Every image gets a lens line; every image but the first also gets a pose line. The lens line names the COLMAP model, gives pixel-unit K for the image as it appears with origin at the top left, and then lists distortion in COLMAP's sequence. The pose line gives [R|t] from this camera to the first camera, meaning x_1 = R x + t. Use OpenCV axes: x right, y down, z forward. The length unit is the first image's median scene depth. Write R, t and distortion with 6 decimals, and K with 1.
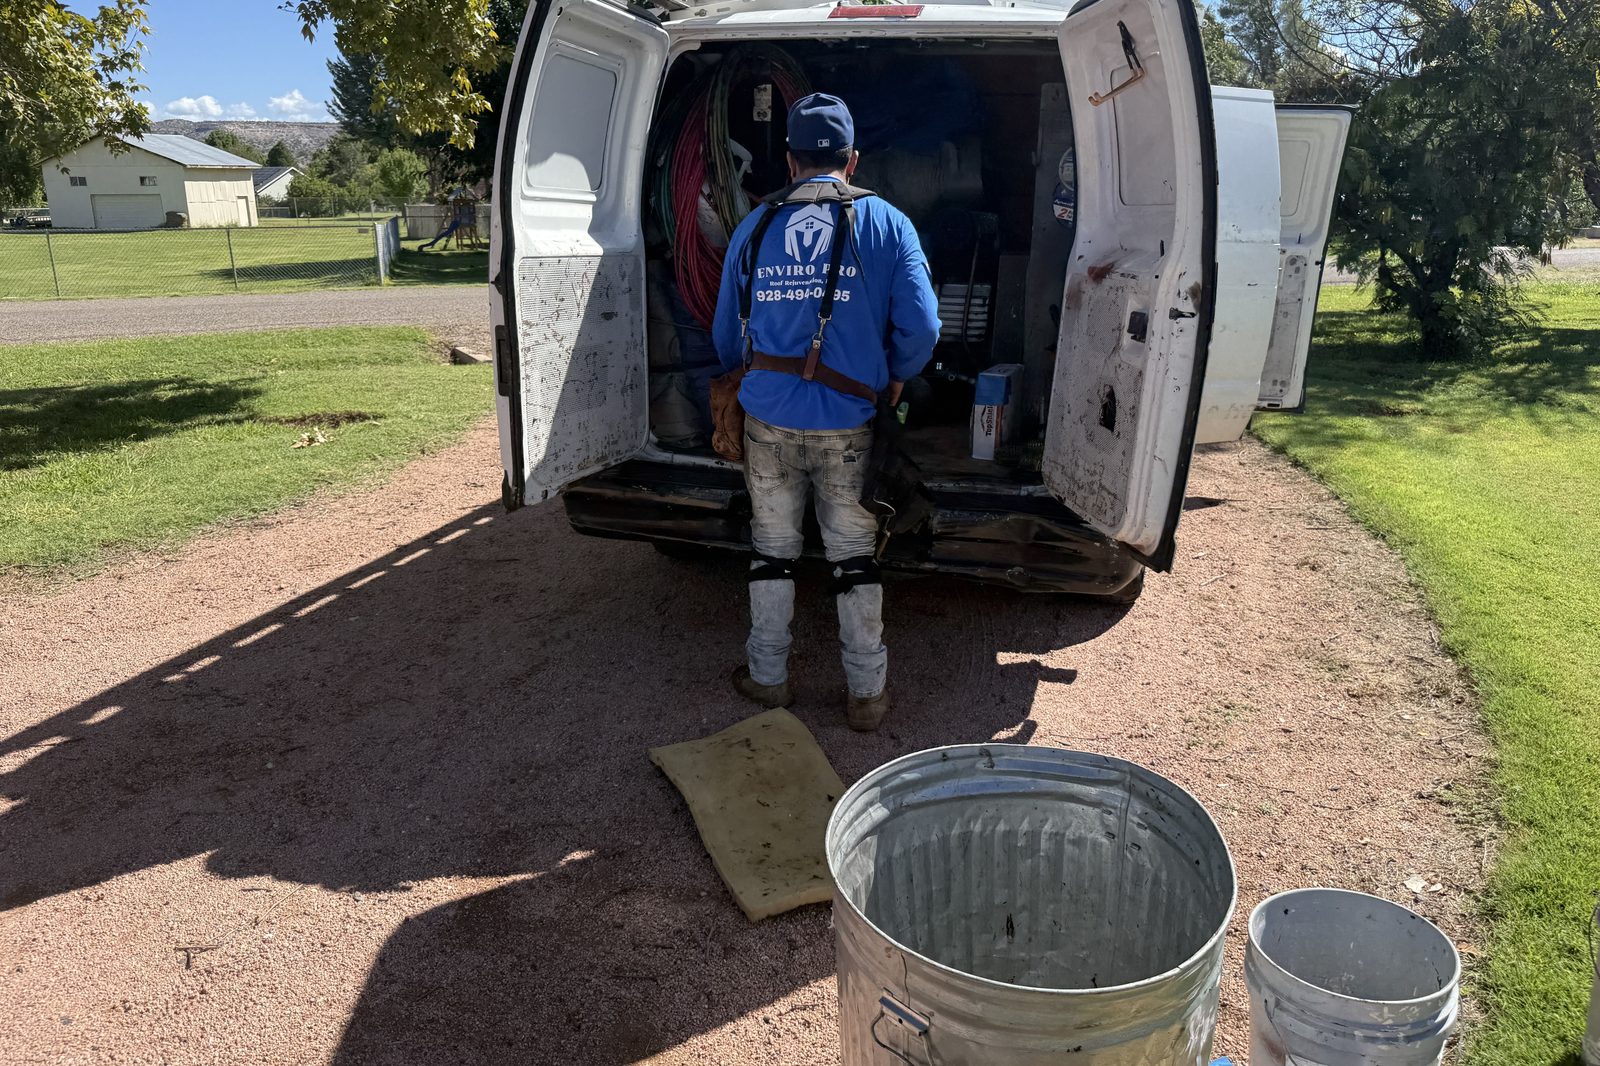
lens RADIAL K [[1097.3, 0, 791.5], [0, 1097.3, 559.3], [0, 0, 1]] dist [0.021449, -0.027237]
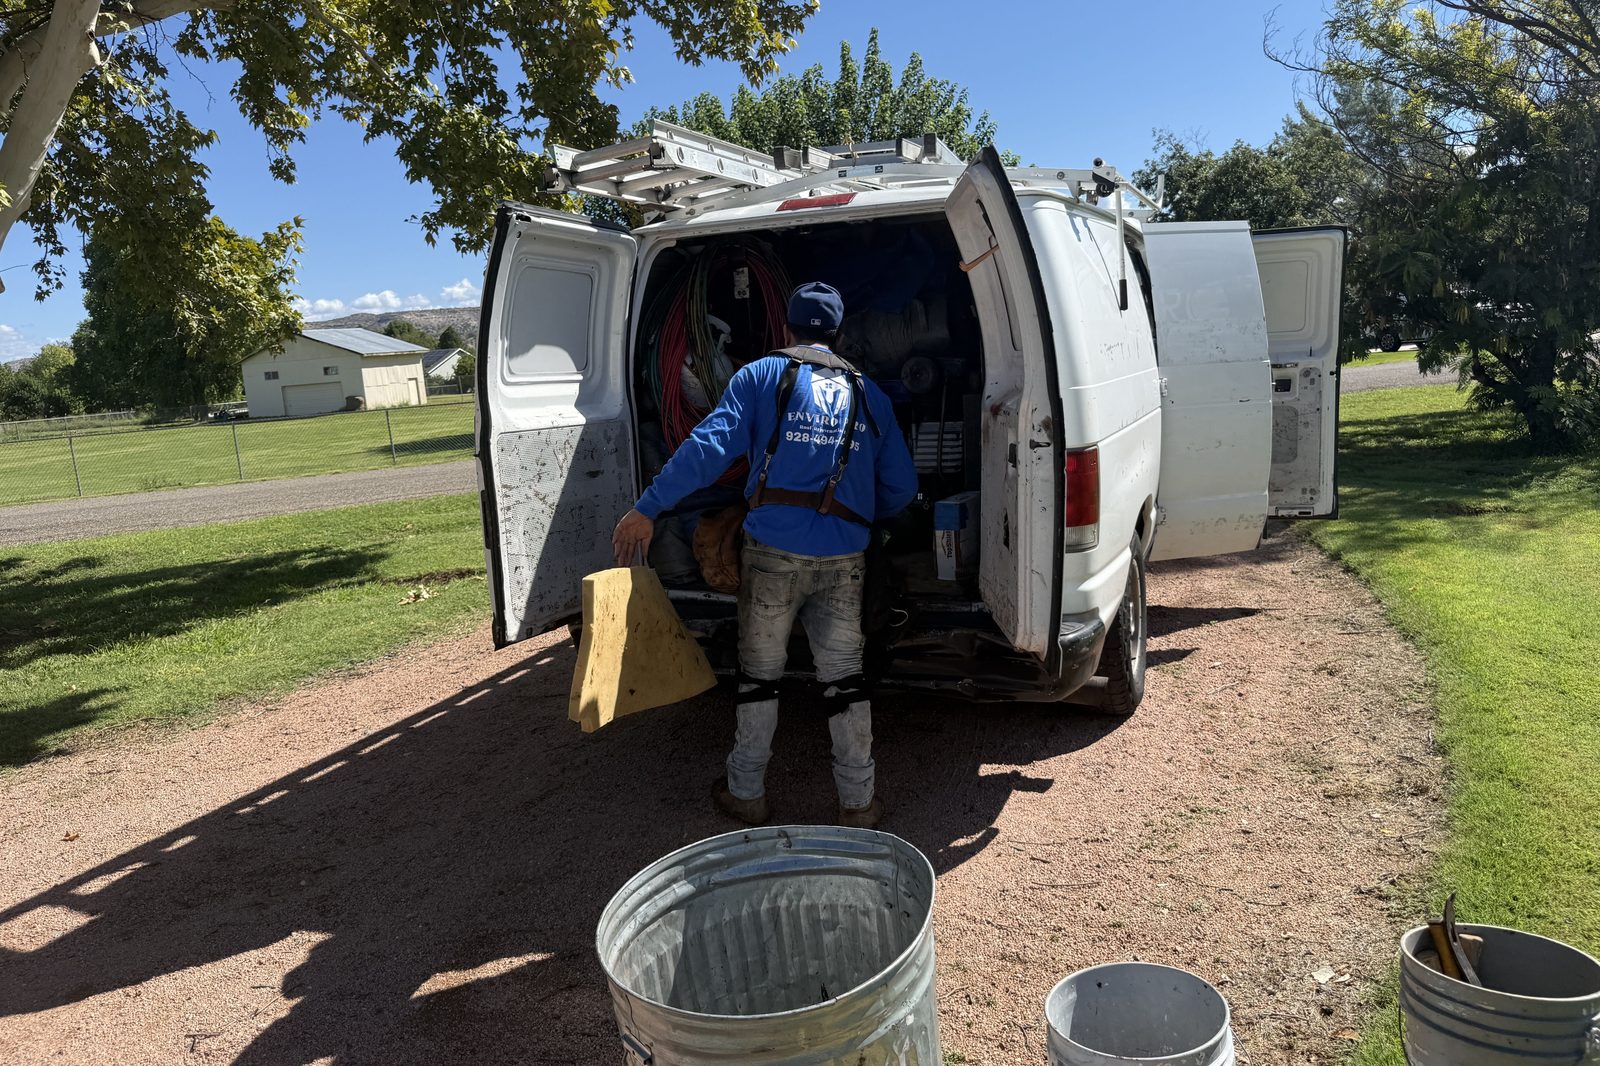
lens RADIAL K [[1097.3, 0, 791.5], [0, 1097.3, 559.3], [0, 0, 1]] dist [0.021449, -0.027237]
pose [[0.990237, -0.055605, -0.127822, 0.154509], [0.039498, 0.991337, -0.125265, 0.014769], [0.133680, 0.118994, 0.983855, -0.075043]]
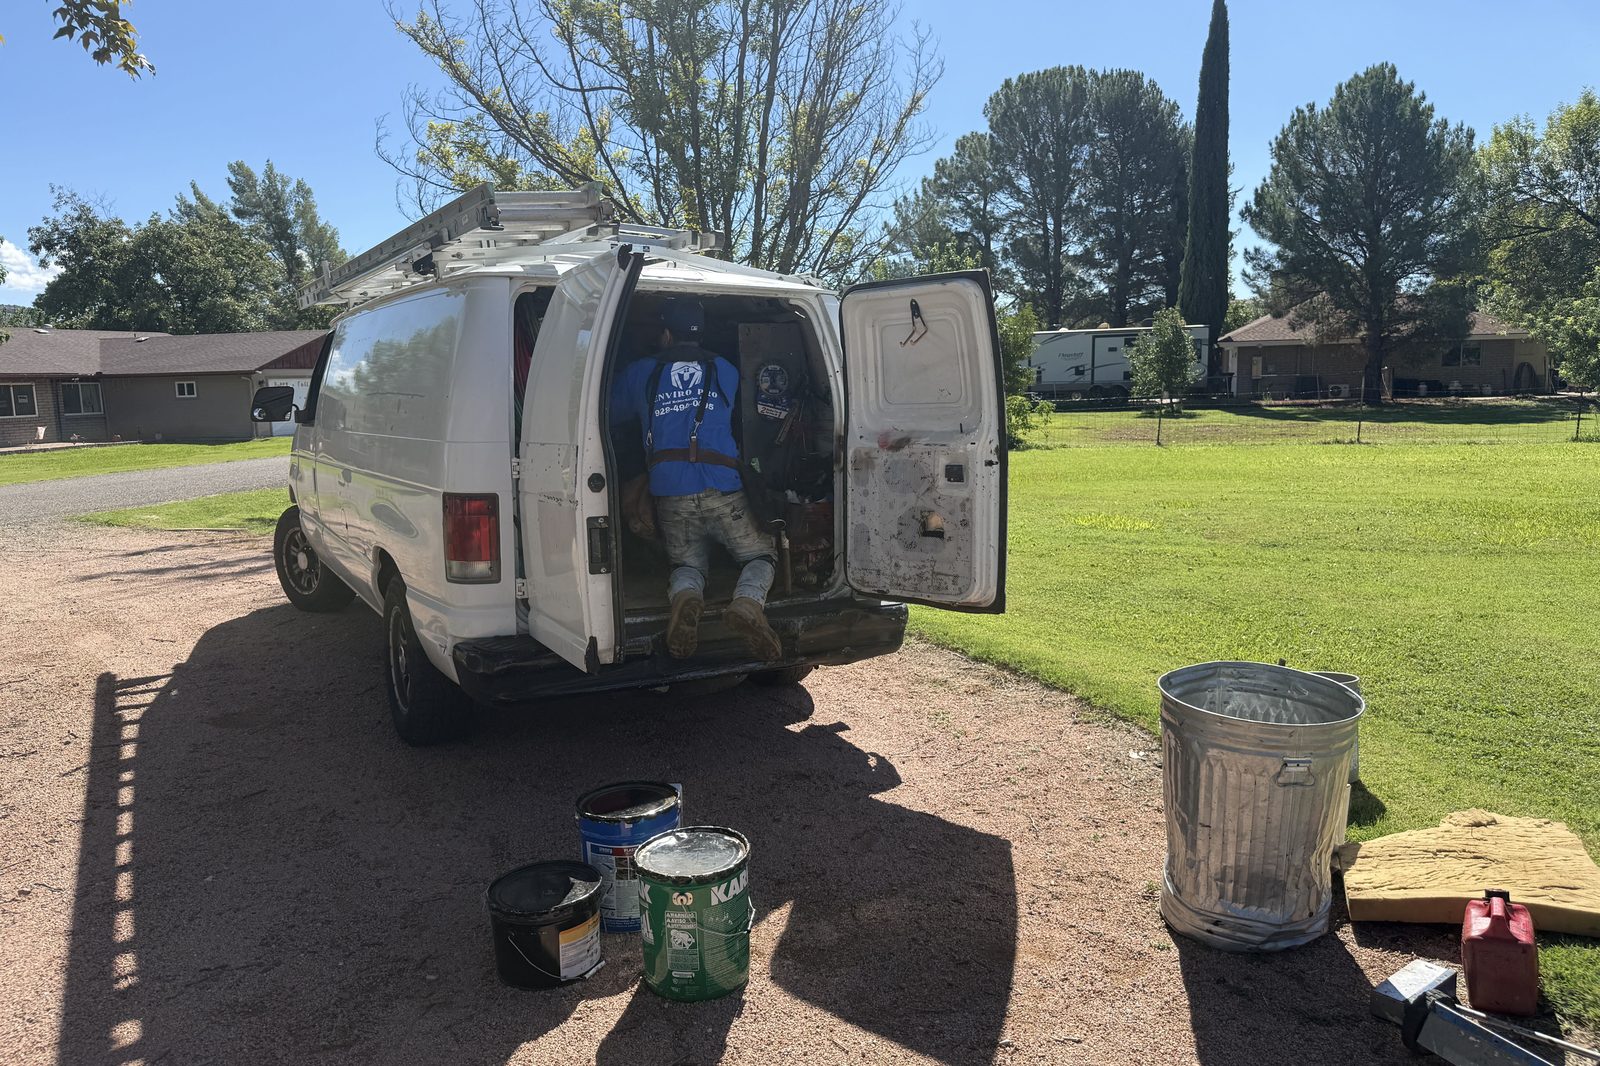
lens RADIAL K [[1097.3, 0, 791.5], [0, 1097.3, 559.3], [0, 0, 1]] dist [0.021449, -0.027237]
pose [[0.713736, -0.137428, 0.686800, -0.702134], [0.245557, 0.967422, -0.061608, -0.028285], [-0.655959, 0.212621, 0.724231, -0.018098]]
